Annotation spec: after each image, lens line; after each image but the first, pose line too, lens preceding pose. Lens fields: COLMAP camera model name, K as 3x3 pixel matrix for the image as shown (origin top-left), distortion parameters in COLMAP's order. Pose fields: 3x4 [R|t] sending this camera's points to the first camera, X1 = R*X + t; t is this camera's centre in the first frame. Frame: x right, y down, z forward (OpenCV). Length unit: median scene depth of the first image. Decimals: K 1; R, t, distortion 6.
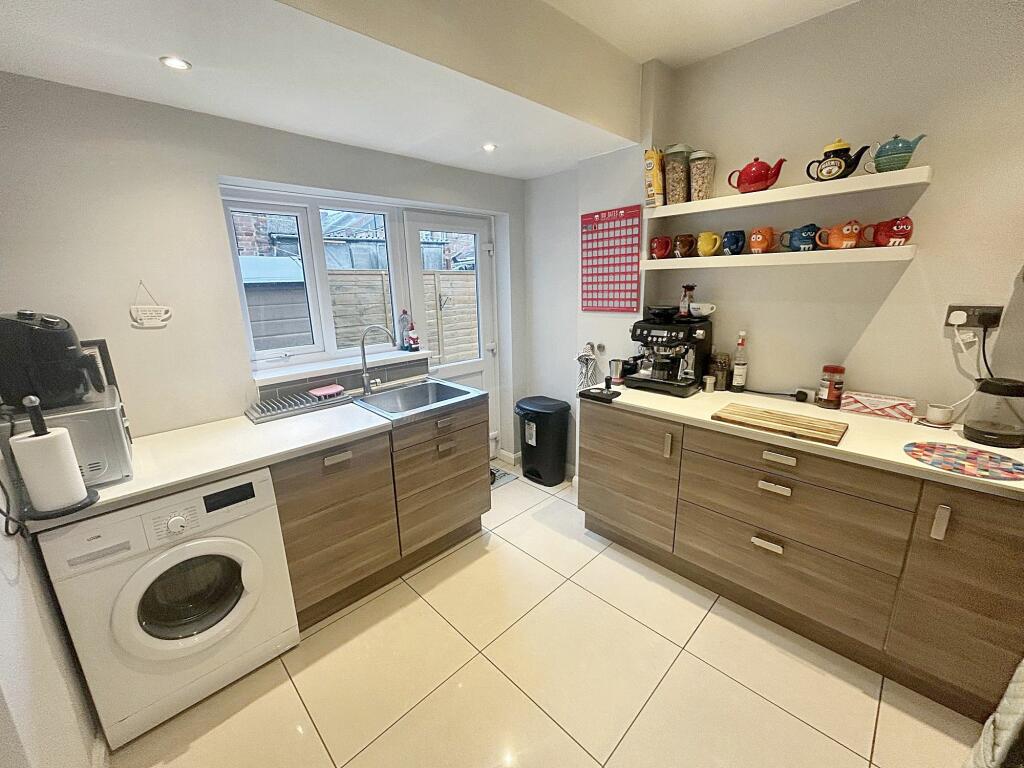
lens RADIAL K [[413.9, 0, 516.4], [0, 413.9, 381.1], [0, 0, 1]] dist [0.001497, -0.000119]
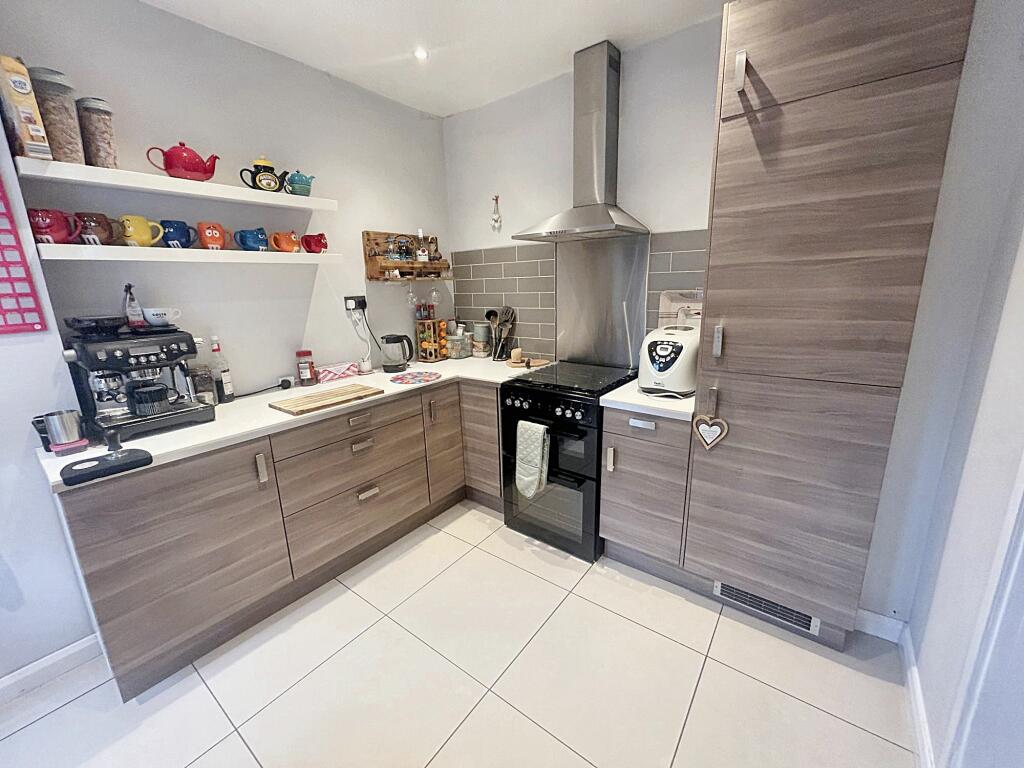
lens RADIAL K [[413.9, 0, 515.2], [0, 413.9, 382.7], [0, 0, 1]] dist [0.001497, -0.000119]
pose [[-0.143146, -0.209375, 0.967301, -0.485561], [0.265663, 0.933368, 0.241344, -0.073065], [-0.953379, 0.291524, -0.077985, 0.511929]]
